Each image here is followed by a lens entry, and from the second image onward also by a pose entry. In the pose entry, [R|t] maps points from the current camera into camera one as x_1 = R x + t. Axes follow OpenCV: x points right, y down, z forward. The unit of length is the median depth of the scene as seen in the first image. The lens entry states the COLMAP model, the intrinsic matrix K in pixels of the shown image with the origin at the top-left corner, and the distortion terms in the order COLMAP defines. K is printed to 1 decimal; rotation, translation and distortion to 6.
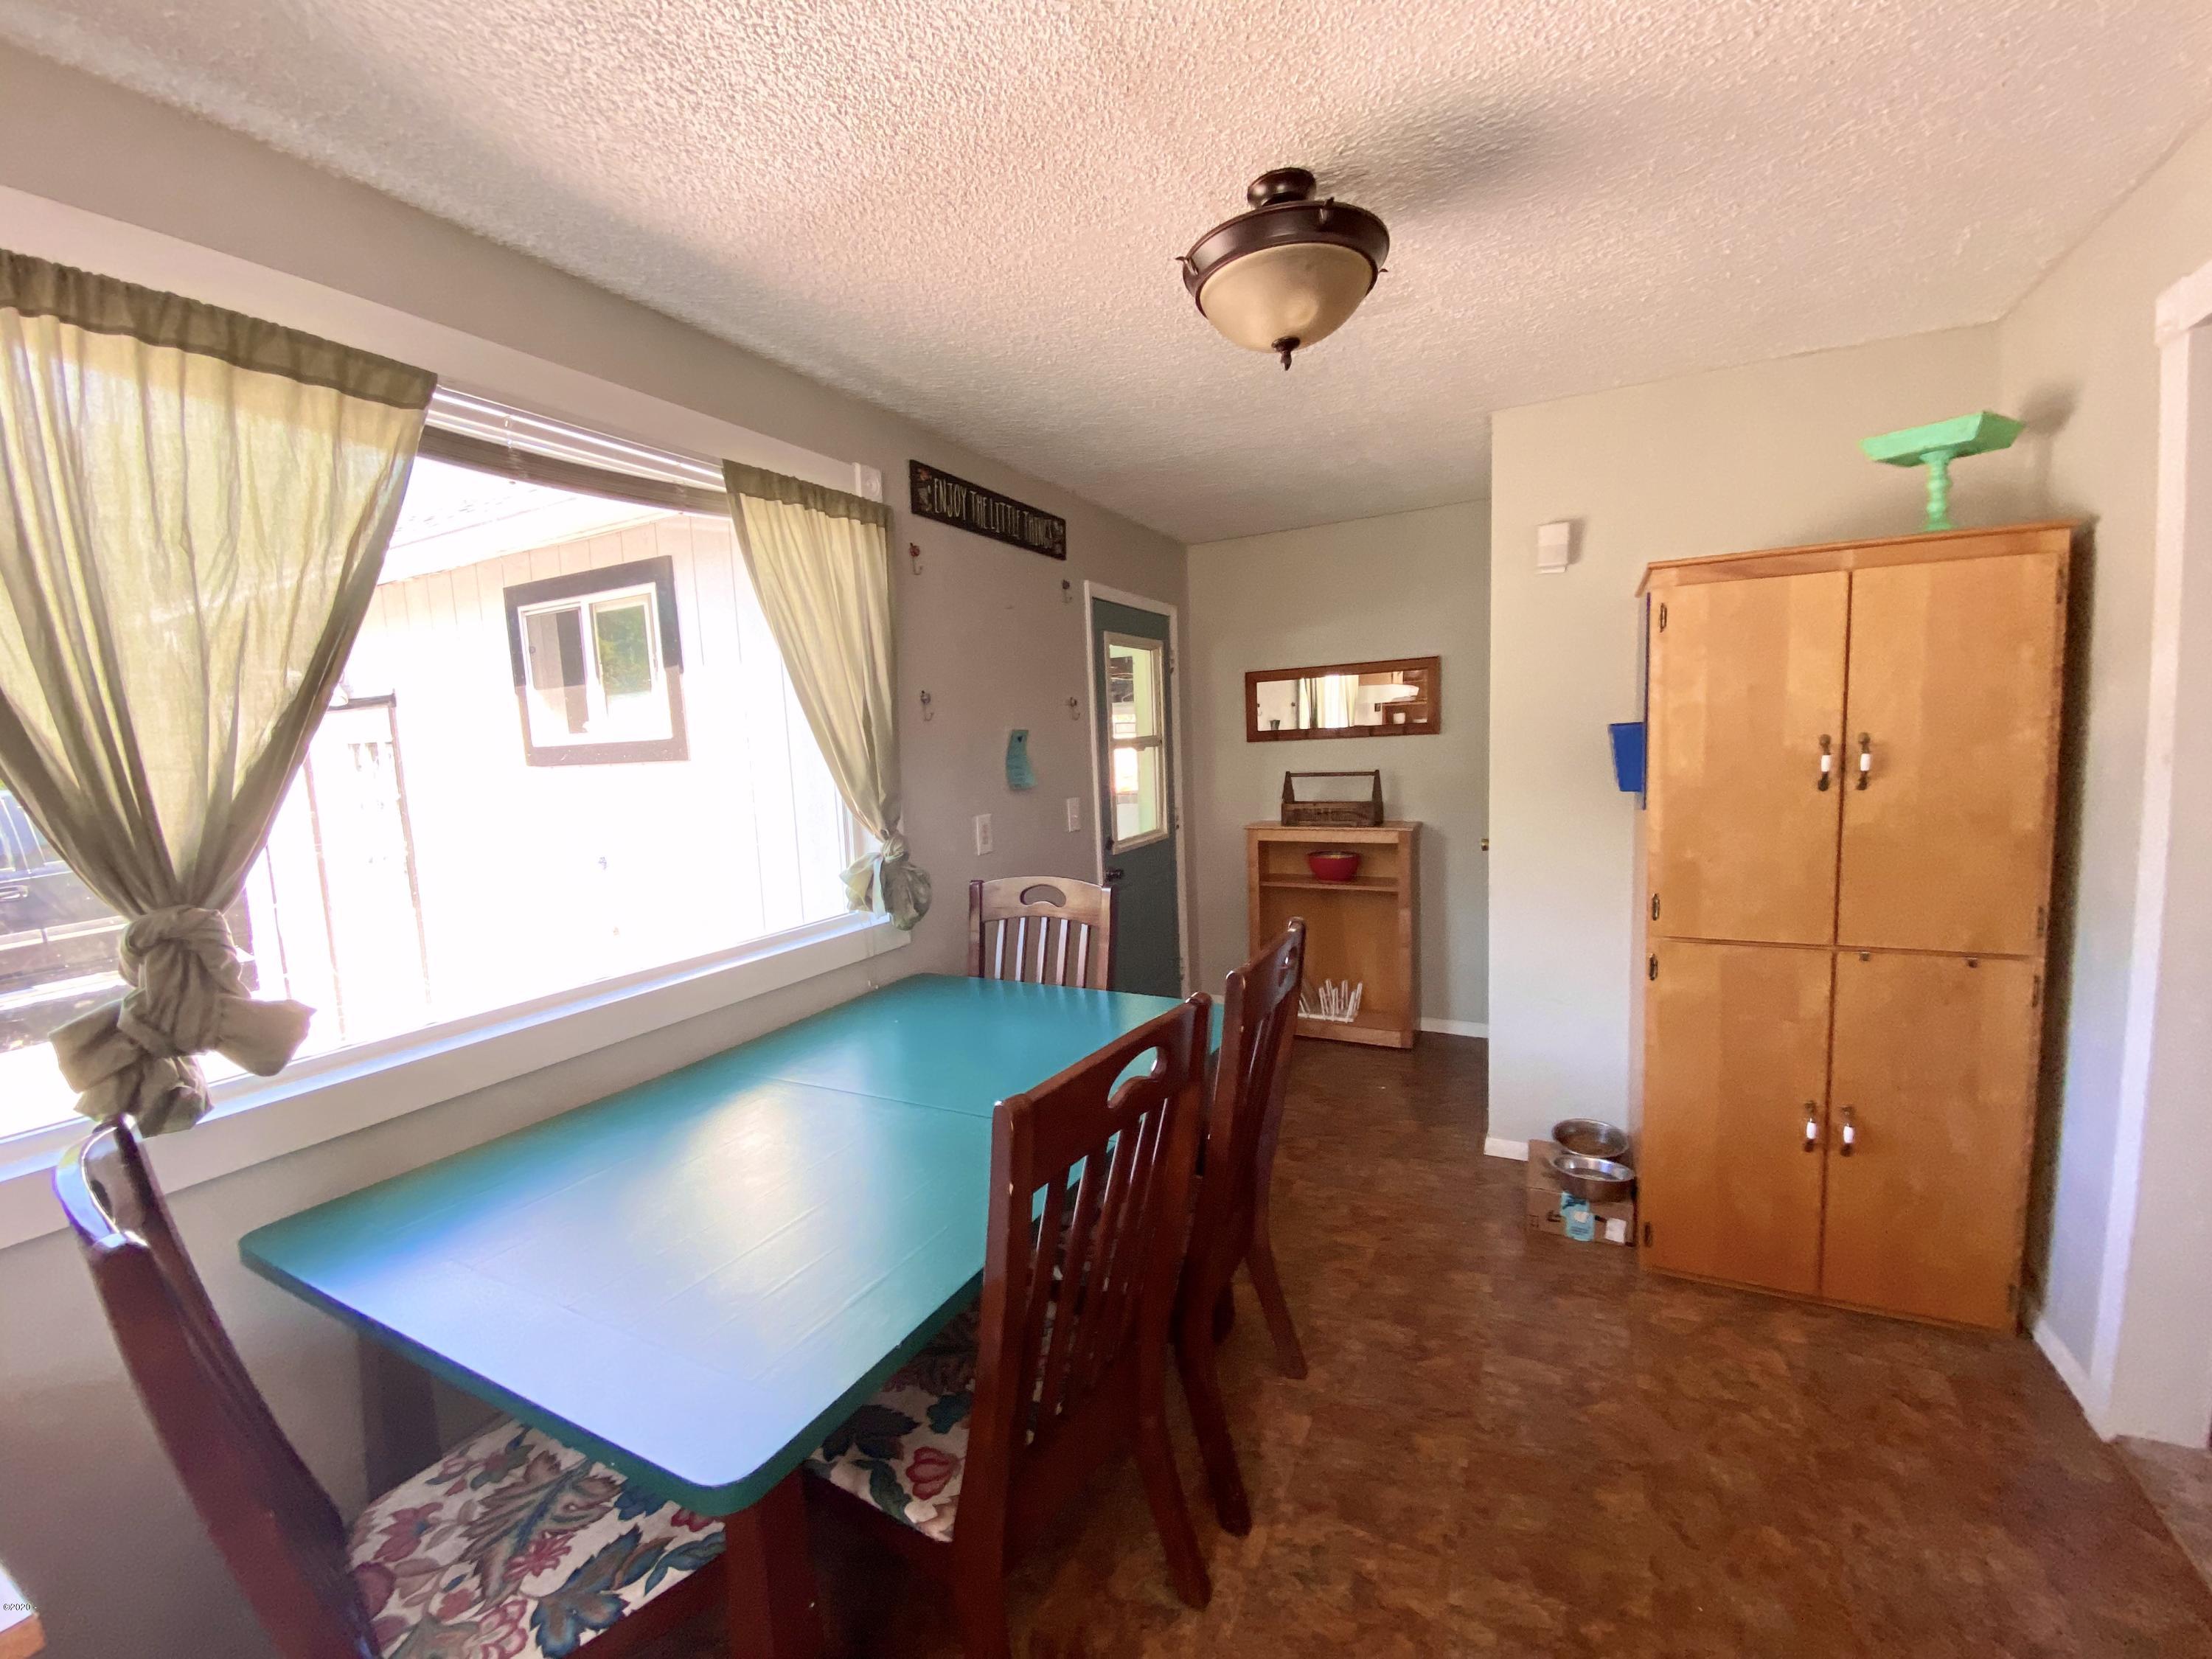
lens RADIAL K [[898.8, 0, 1106.0], [0, 898.8, 829.5], [0, 0, 1]] dist [0.055061, -0.036839]
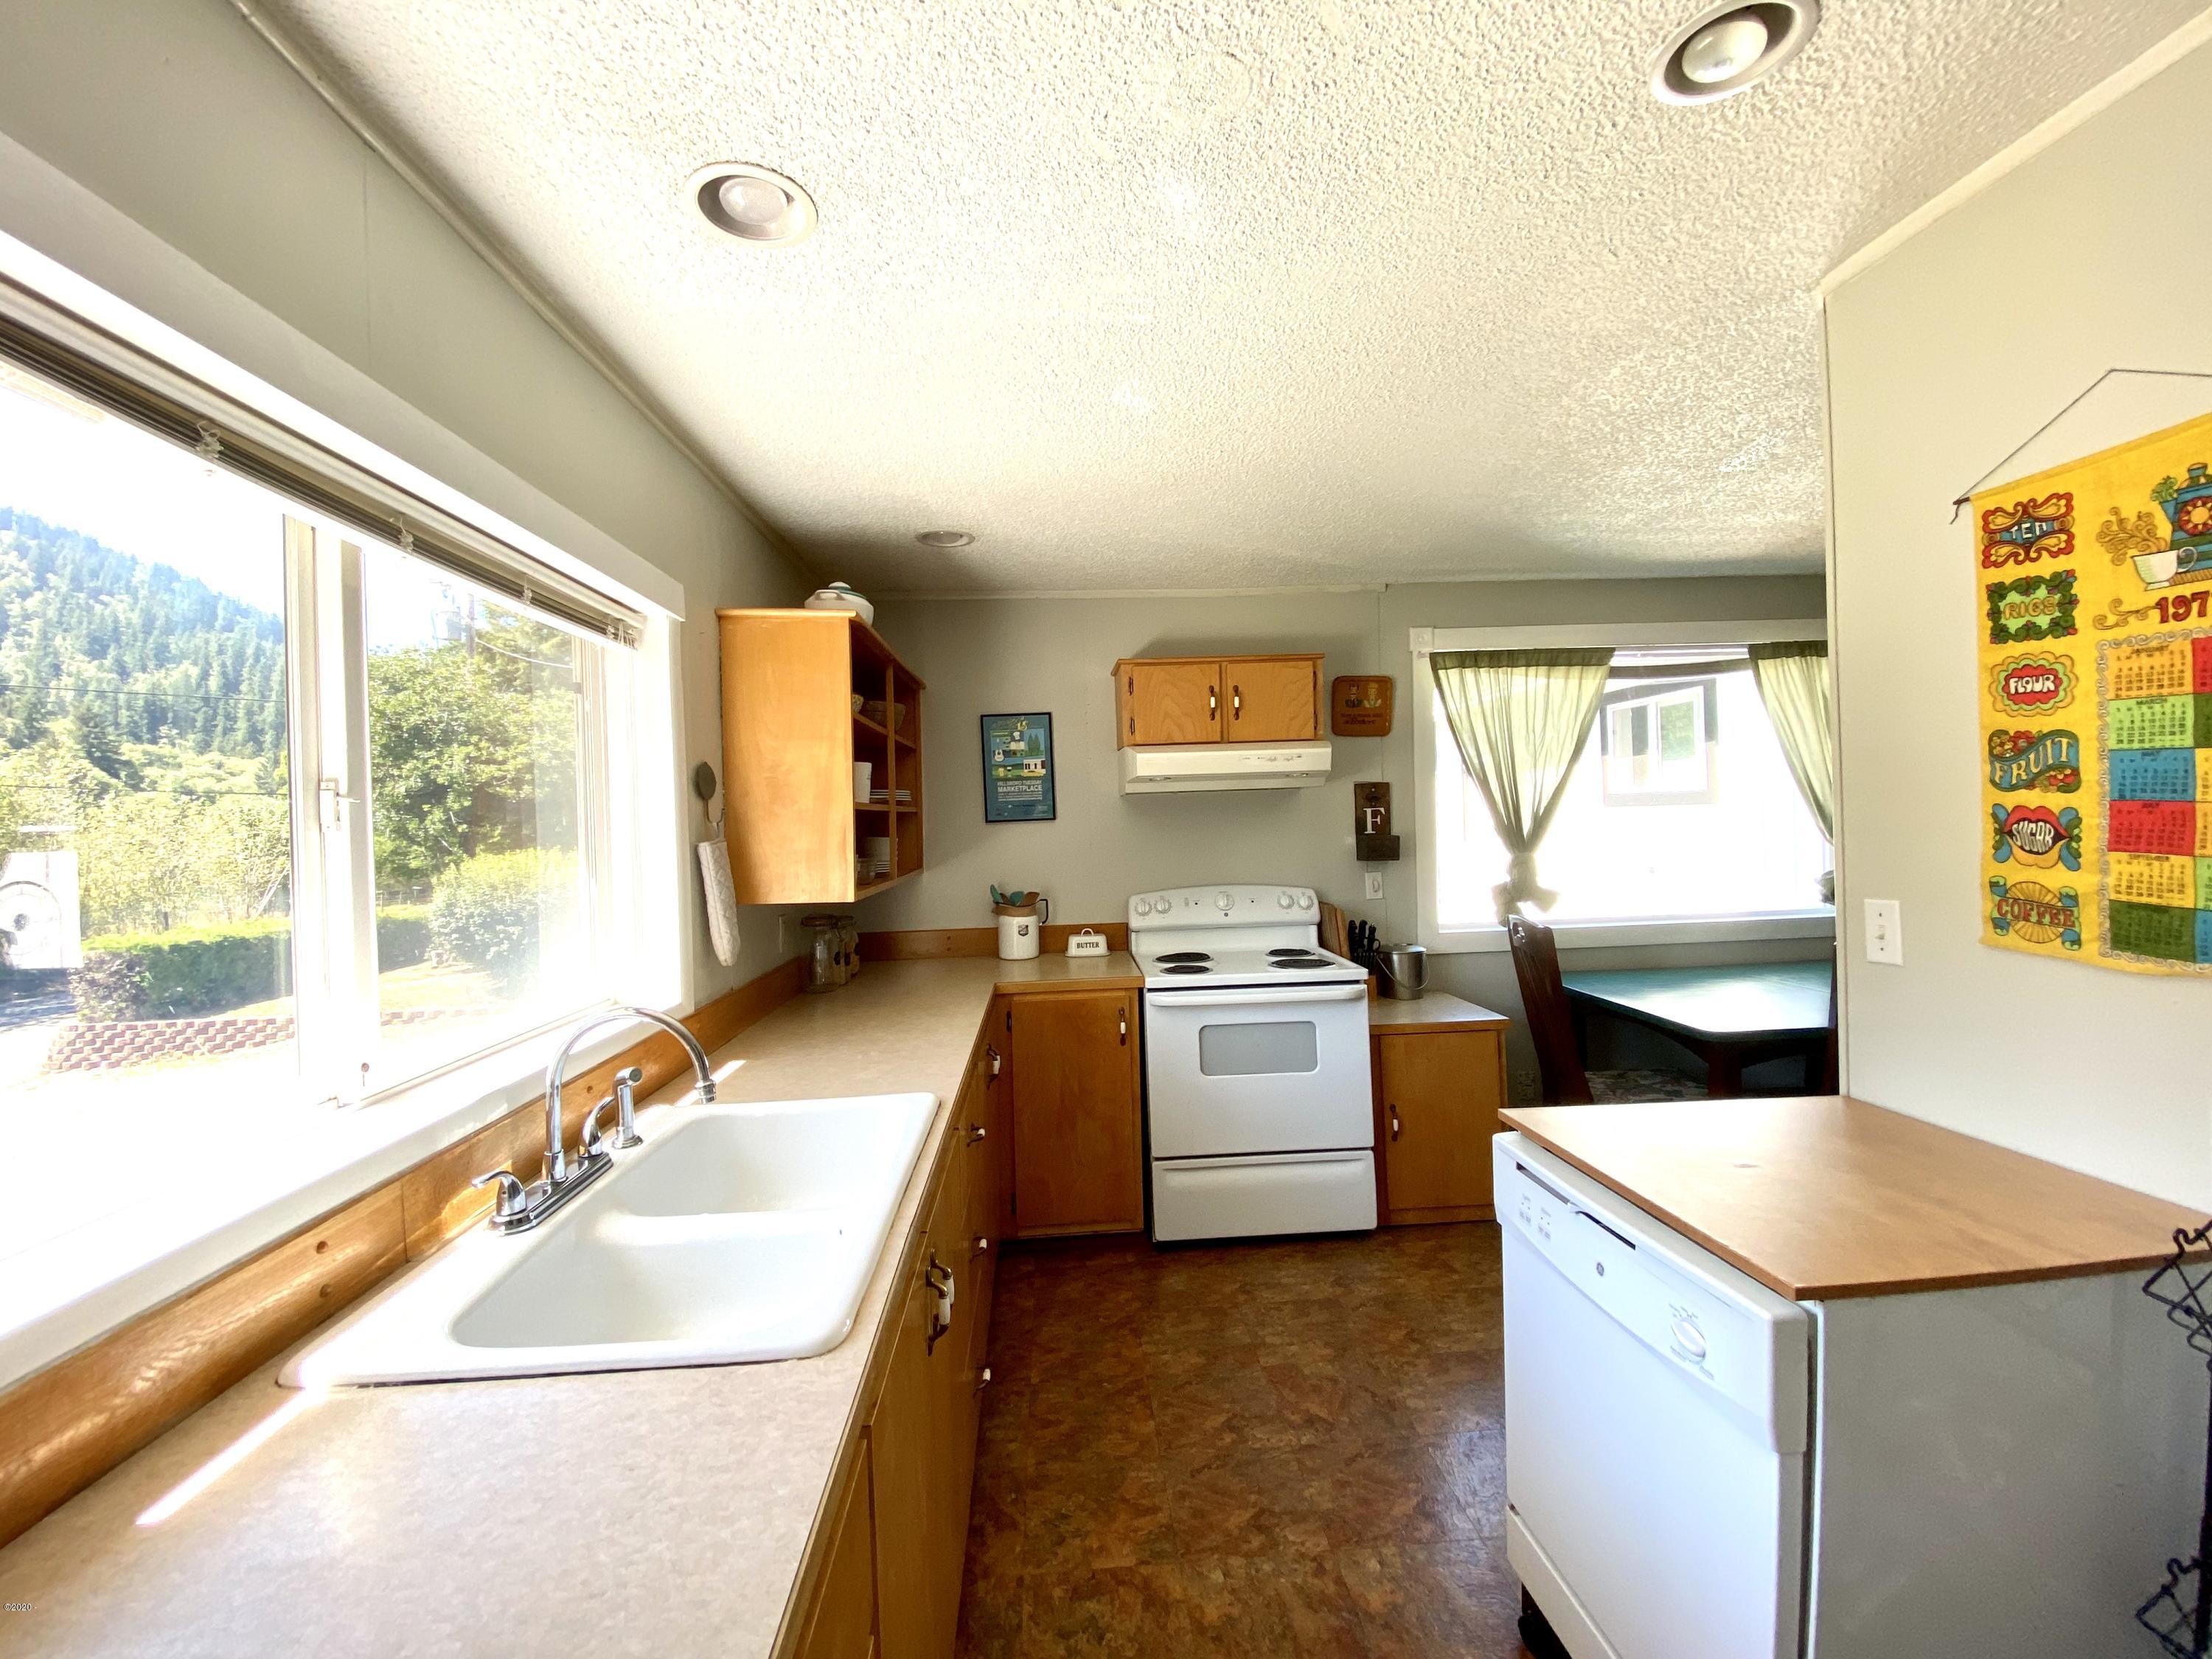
lens RADIAL K [[898.8, 0, 1106.0], [0, 898.8, 829.5], [0, 0, 1]] dist [0.055061, -0.036839]
pose [[0.521008, 0.044956, -0.852367, 0.480479], [-0.078085, 0.996935, 0.004851, 0.061630], [0.849973, 0.064030, 0.522921, -1.014173]]
